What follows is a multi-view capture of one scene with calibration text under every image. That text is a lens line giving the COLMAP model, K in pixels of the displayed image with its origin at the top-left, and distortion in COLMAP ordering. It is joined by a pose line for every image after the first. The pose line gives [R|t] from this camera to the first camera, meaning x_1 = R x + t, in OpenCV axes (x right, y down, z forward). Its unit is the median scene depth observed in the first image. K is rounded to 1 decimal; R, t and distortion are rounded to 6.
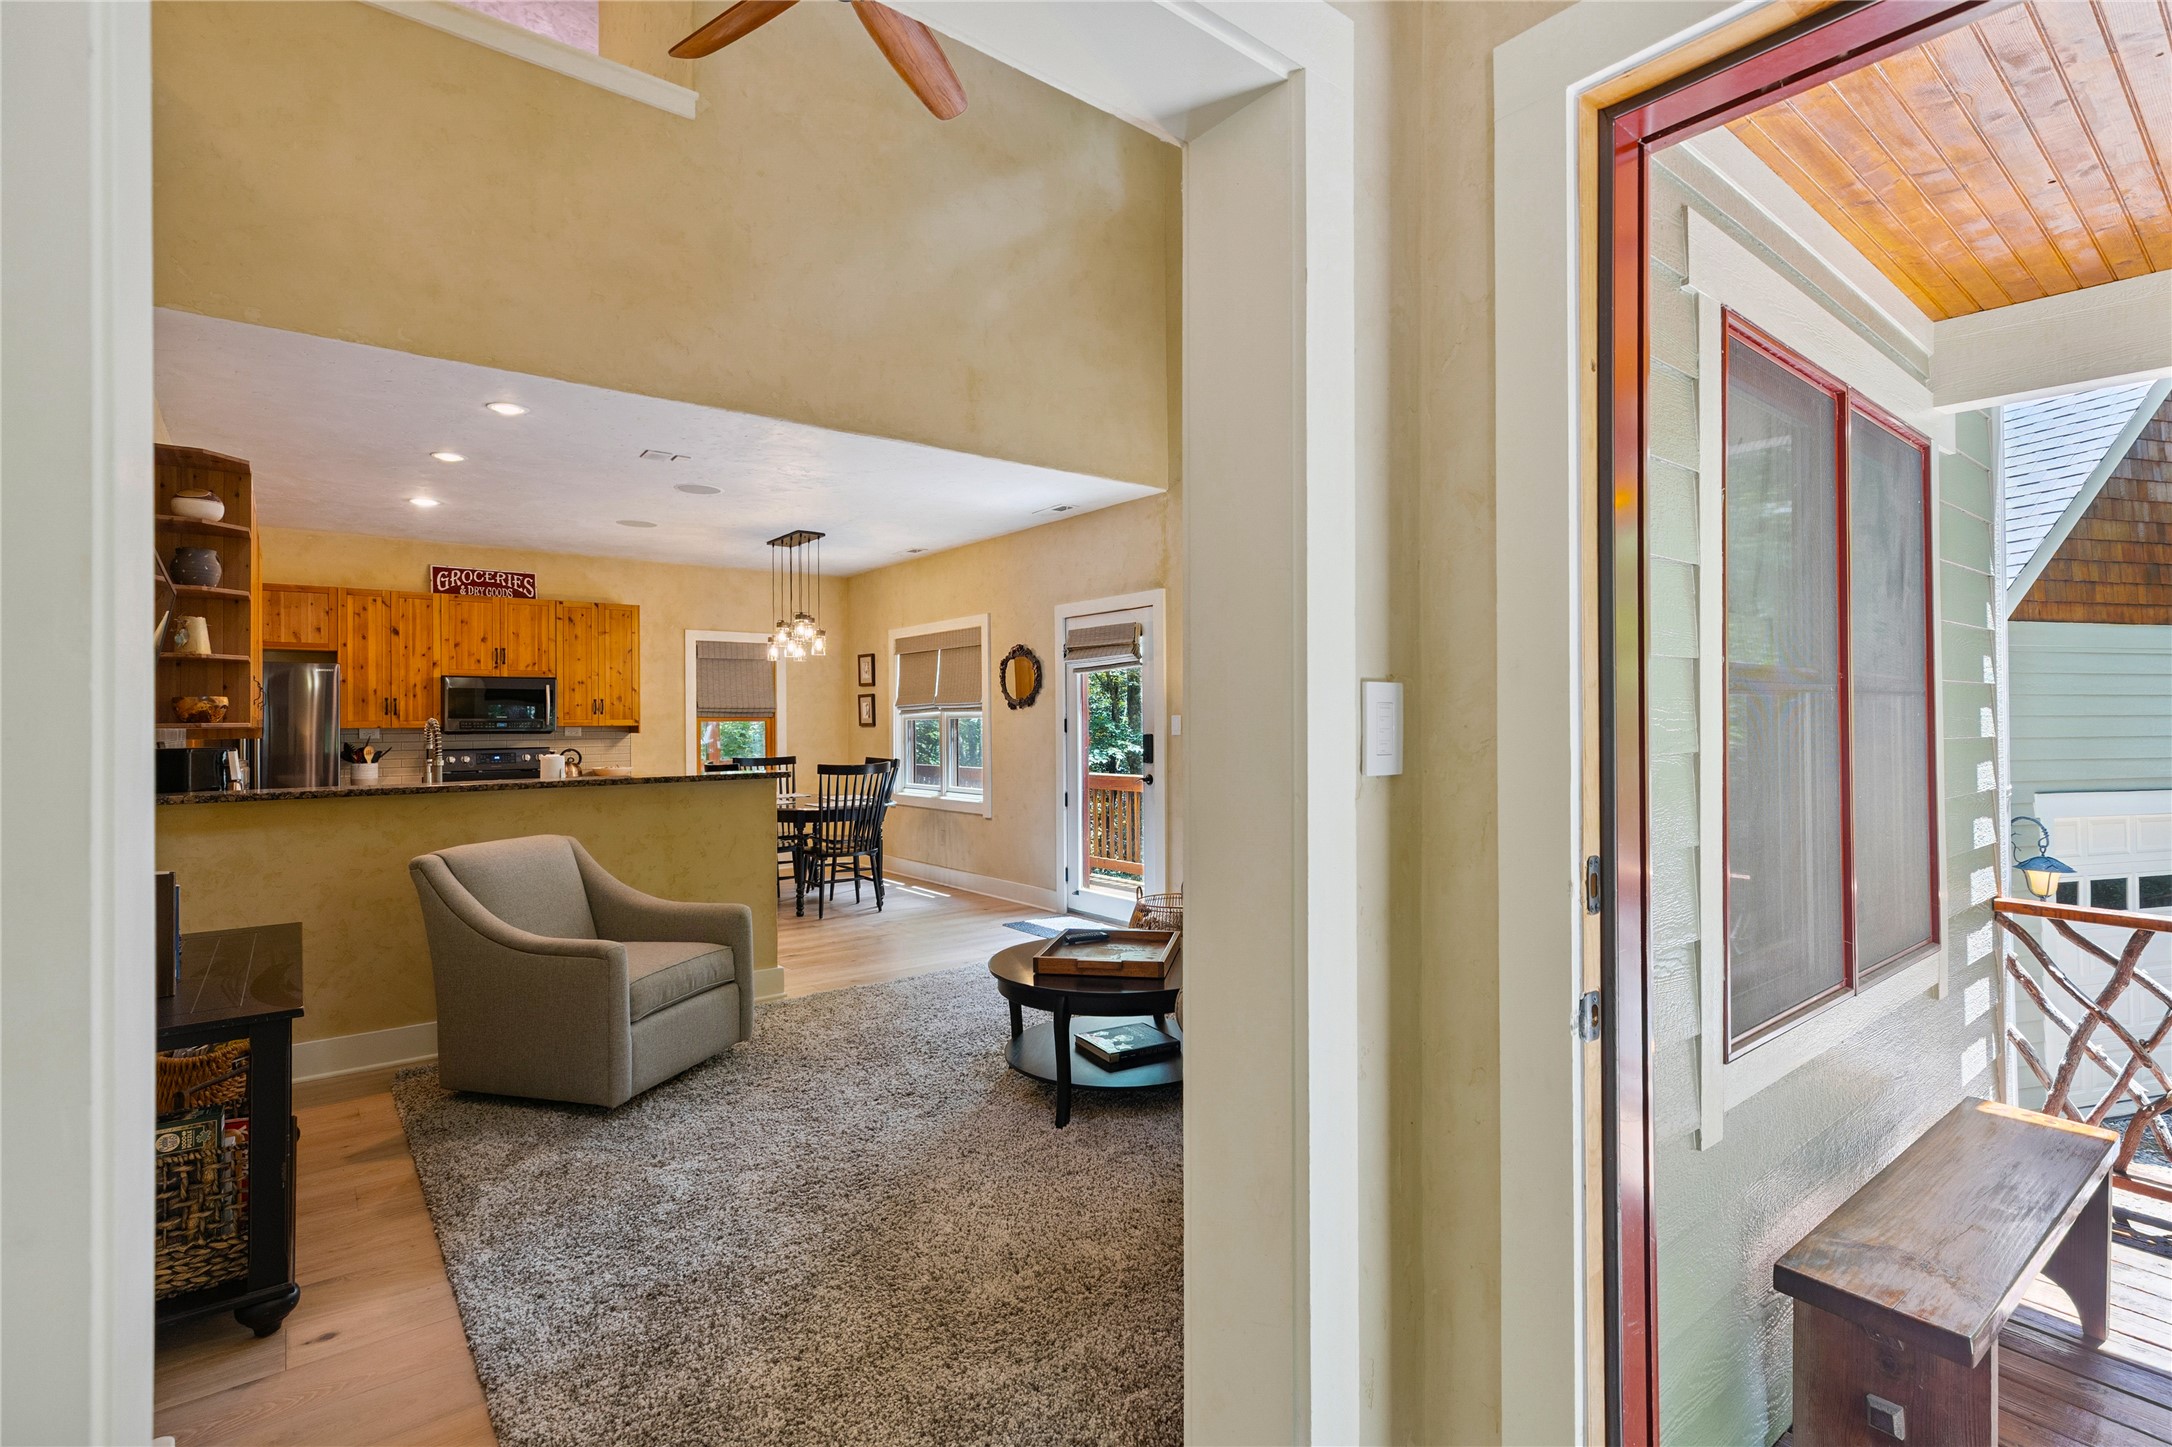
lens RADIAL K [[1007.6, 0, 1081.7], [0, 1007.6, 710.0], [0, 0, 1]] dist [0.002298, 0.000109]
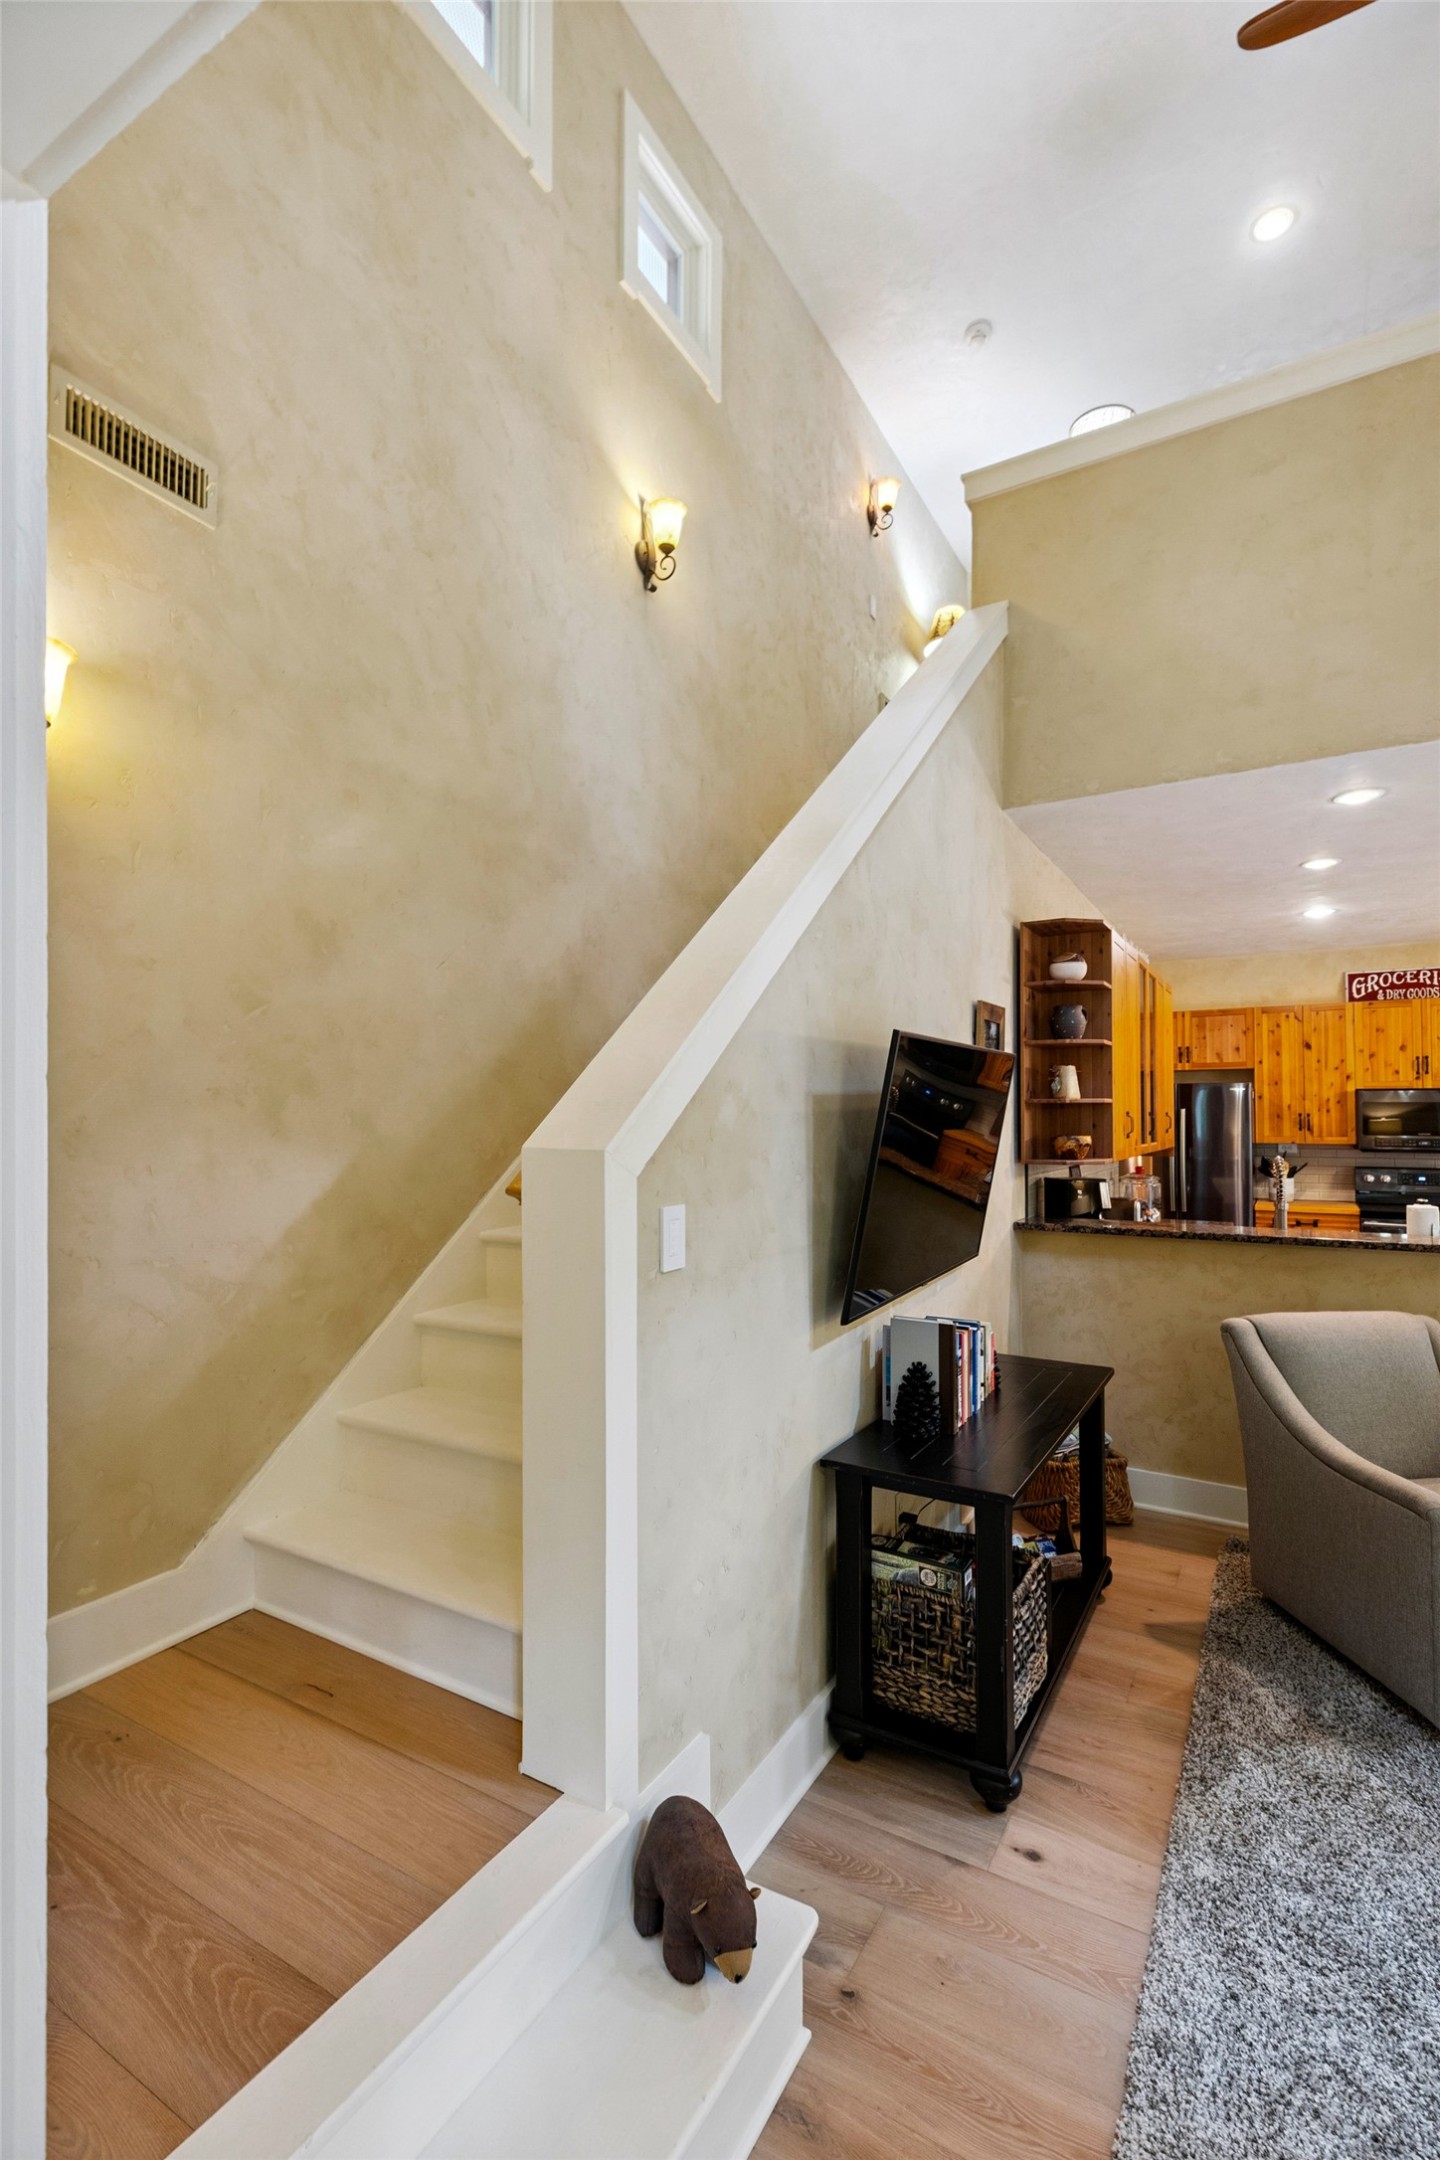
lens RADIAL K [[979.1, 0, 718.1], [0, 979.1, 1095.0], [0, 0, 1]] dist [0.004836, 0.000111]
pose [[0.361296, -0.012345, -0.932369, 0.005404], [0.009412, 0.999910, -0.009593, -0.030074], [0.932404, -0.005309, 0.361380, 0.134087]]
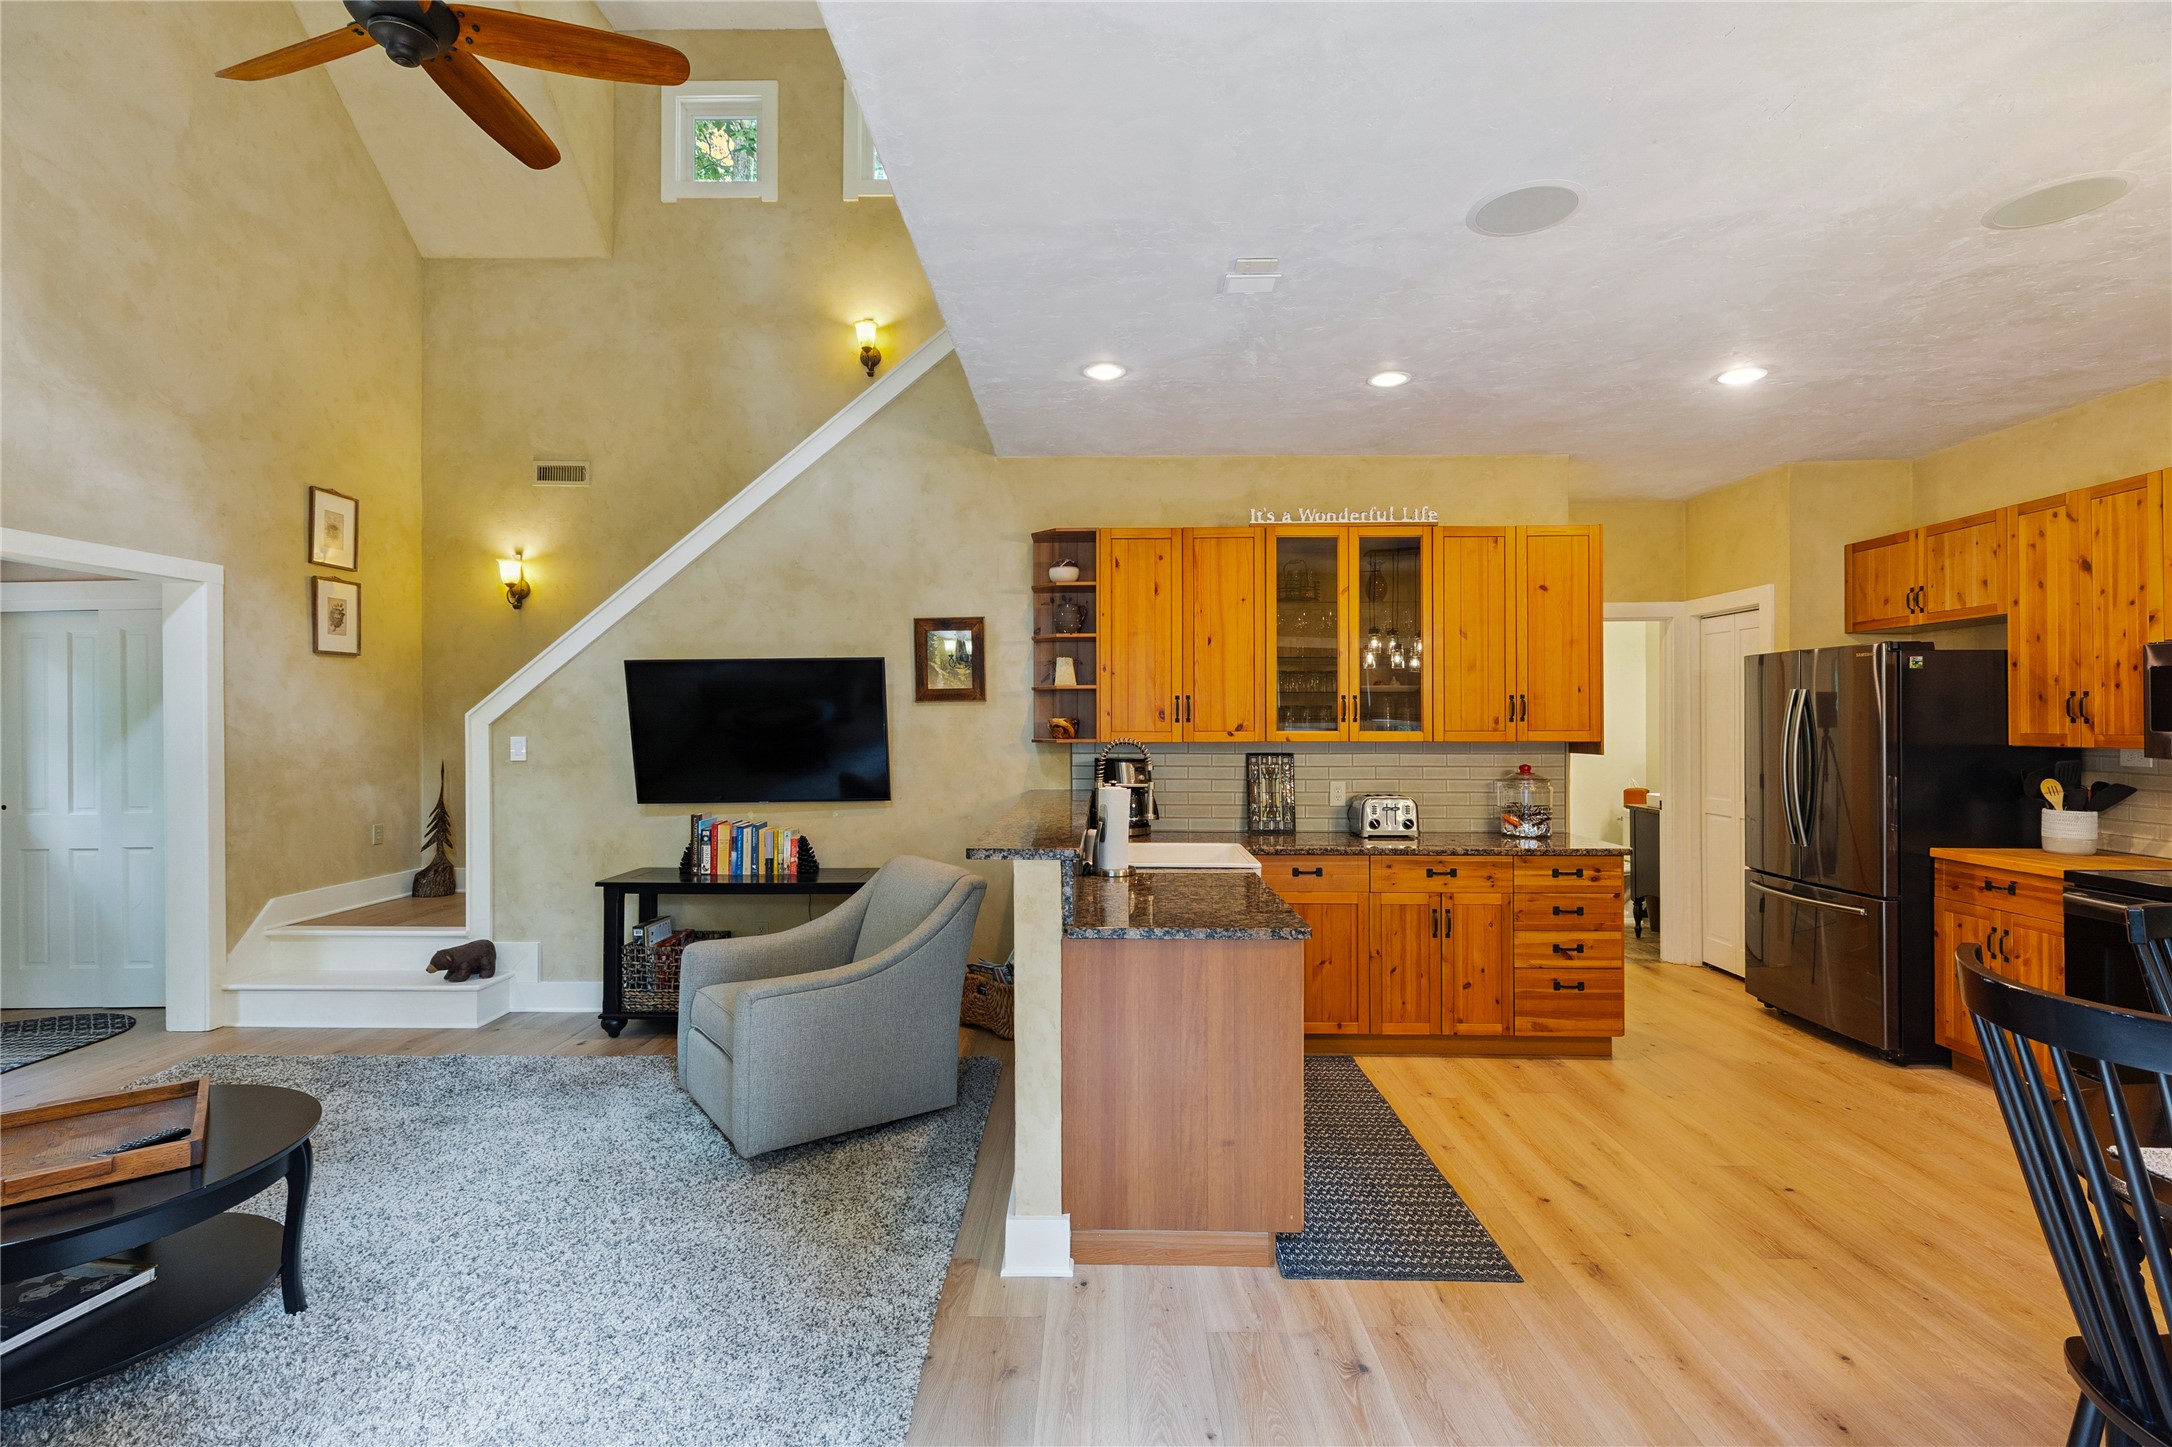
lens RADIAL K [[997.8, 0, 1086.0], [0, 997.8, 723.5], [0, 0, 1]] dist [0.002788, 0.000036]
pose [[-0.625629, 0.007900, -0.780081, 0.063523], [0.015491, 0.999877, -0.002298, -0.001940], [0.779967, -0.013522, -0.625675, 1.065752]]
